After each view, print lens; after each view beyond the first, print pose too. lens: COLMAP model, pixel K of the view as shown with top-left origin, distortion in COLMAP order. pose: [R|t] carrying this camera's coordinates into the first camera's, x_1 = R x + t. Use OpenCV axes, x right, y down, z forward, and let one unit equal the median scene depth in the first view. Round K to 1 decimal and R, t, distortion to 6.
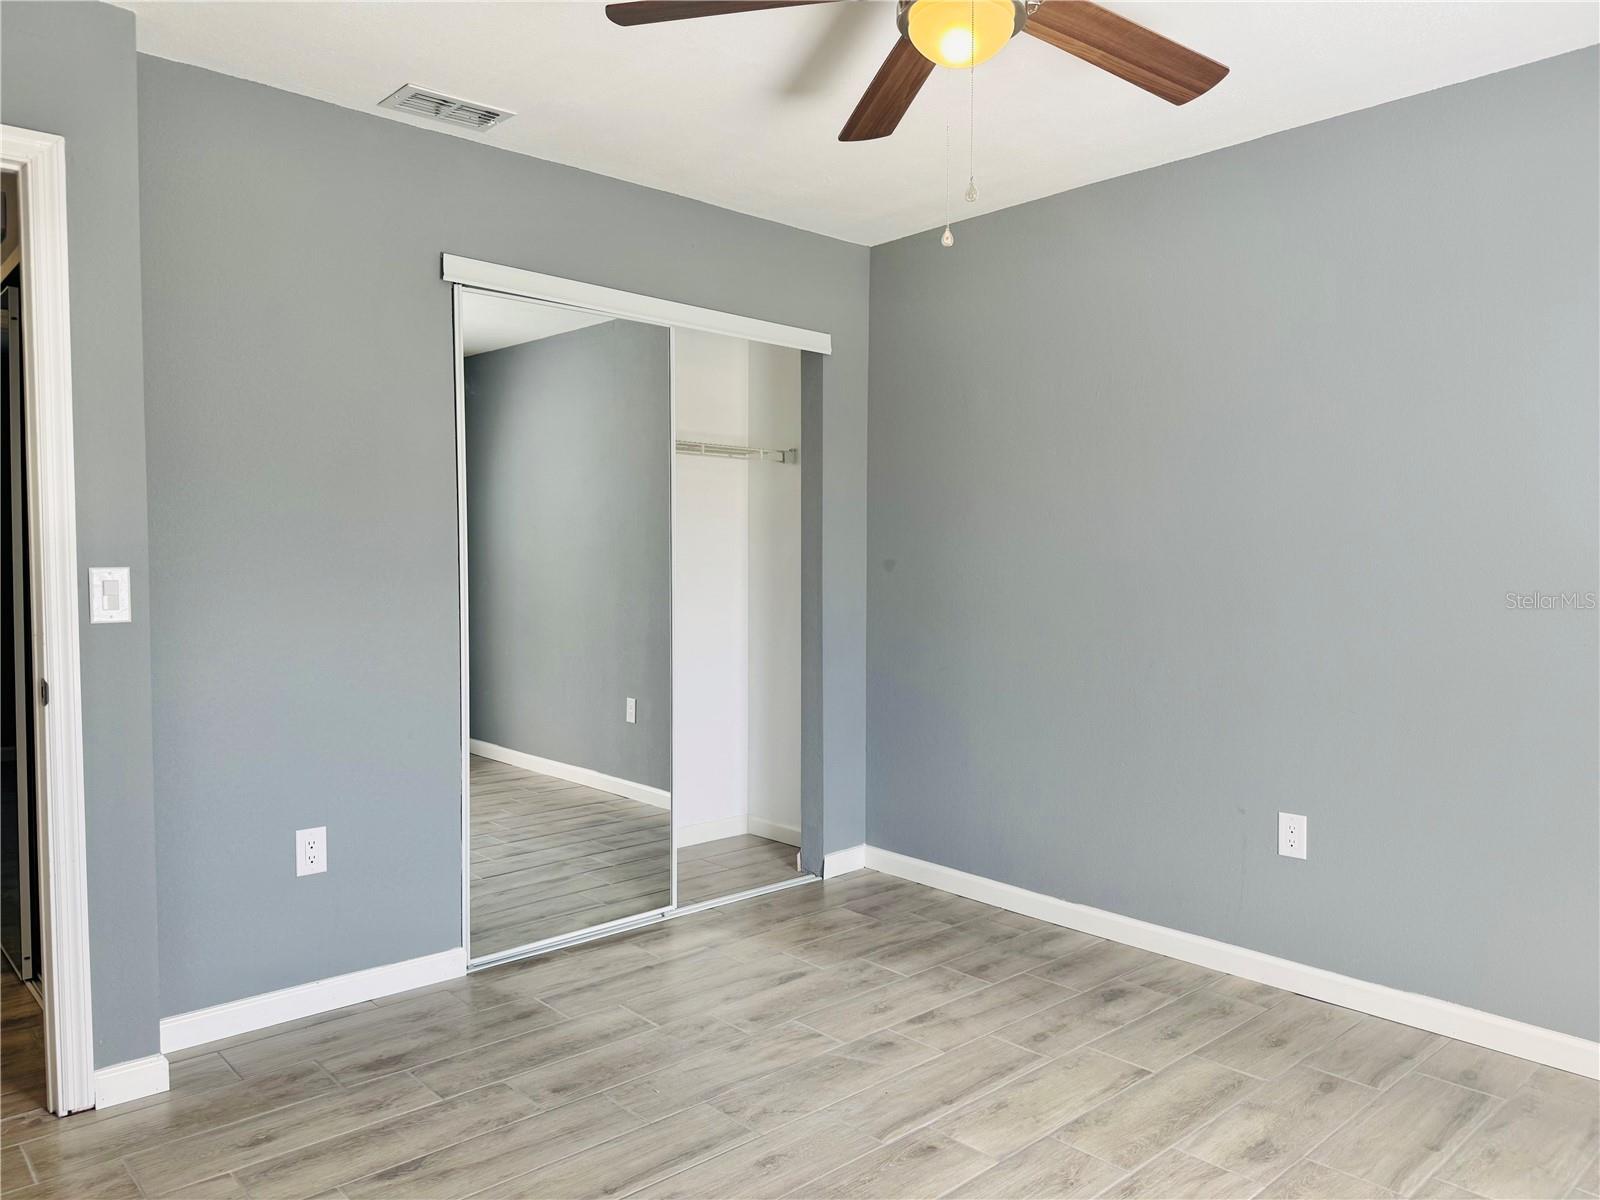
lens RADIAL K [[1126.0, 0, 795.8], [0, 1126.0, 605.7], [0, 0, 1]] dist [0.068129, -0.075364]
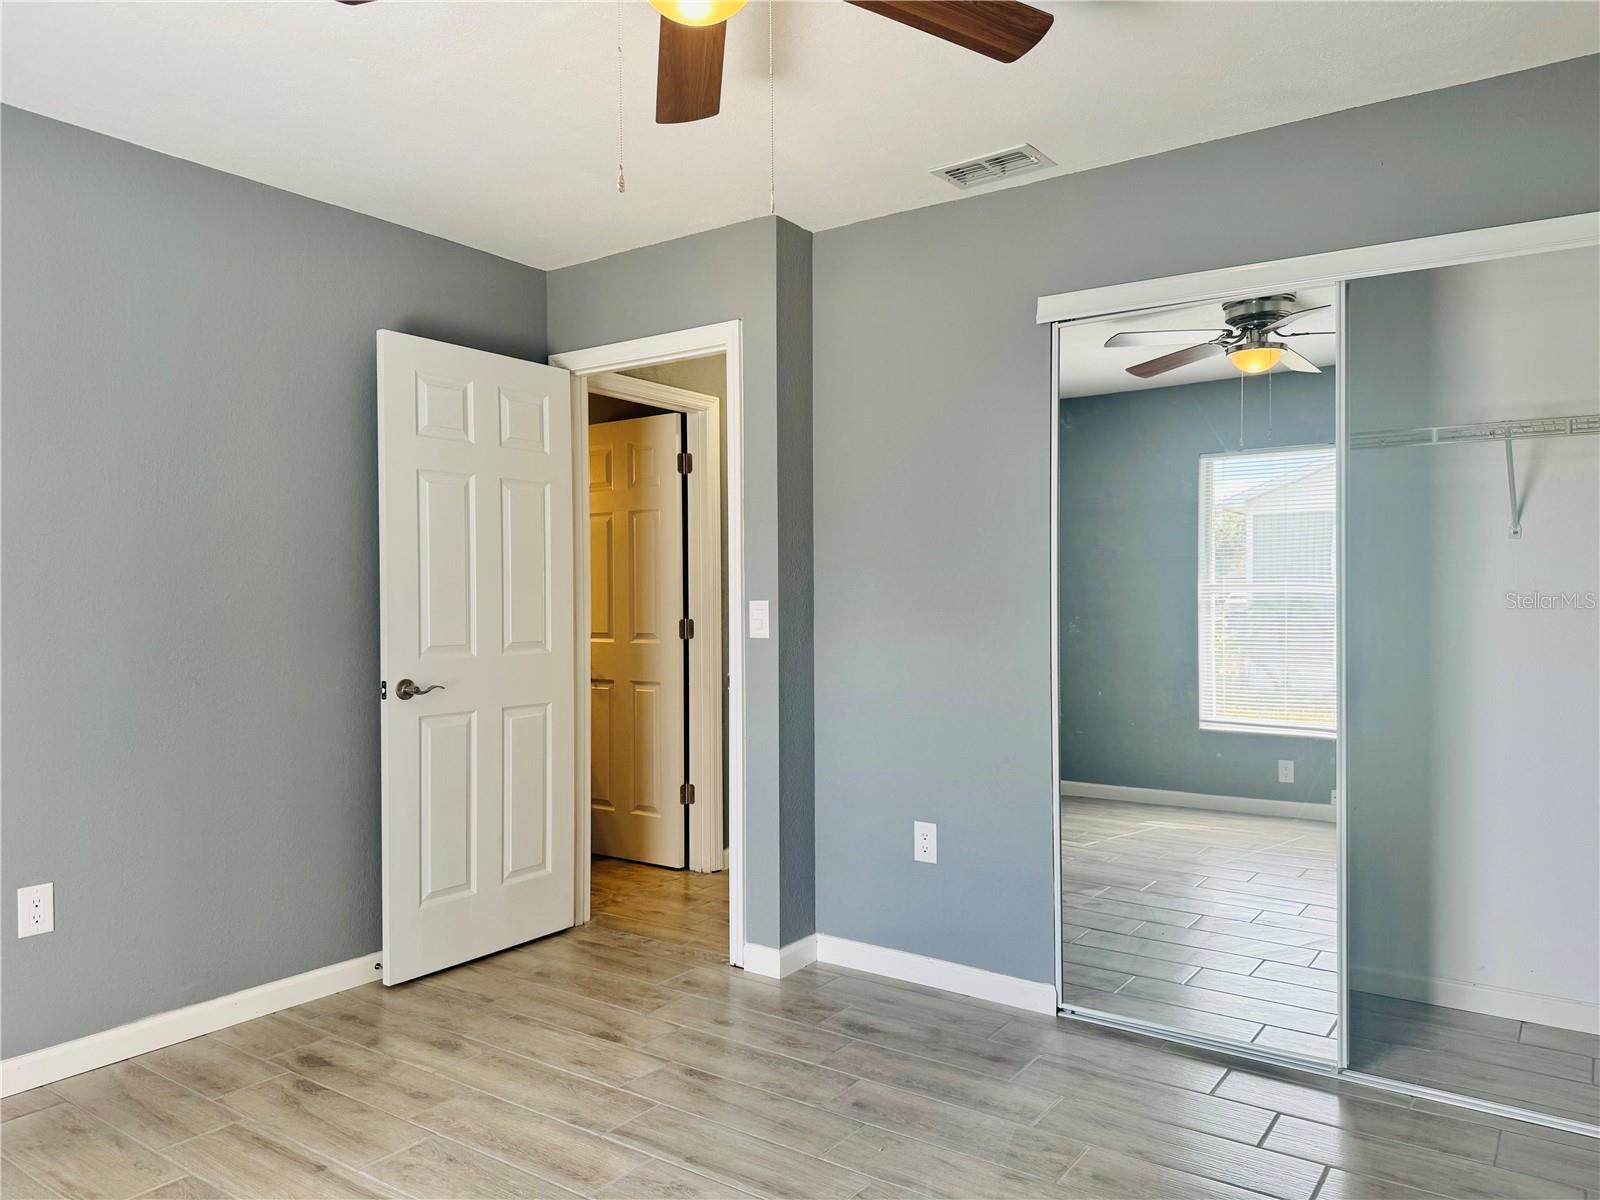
lens RADIAL K [[1126.0, 0, 793.0], [0, 1126.0, 601.1], [0, 0, 1]] dist [0.068129, -0.075364]
pose [[0.225376, 0.000018, -0.974272, 0.734459], [-0.040583, 0.999132, -0.009370, -0.018134], [0.973426, 0.041651, 0.225181, 0.646344]]
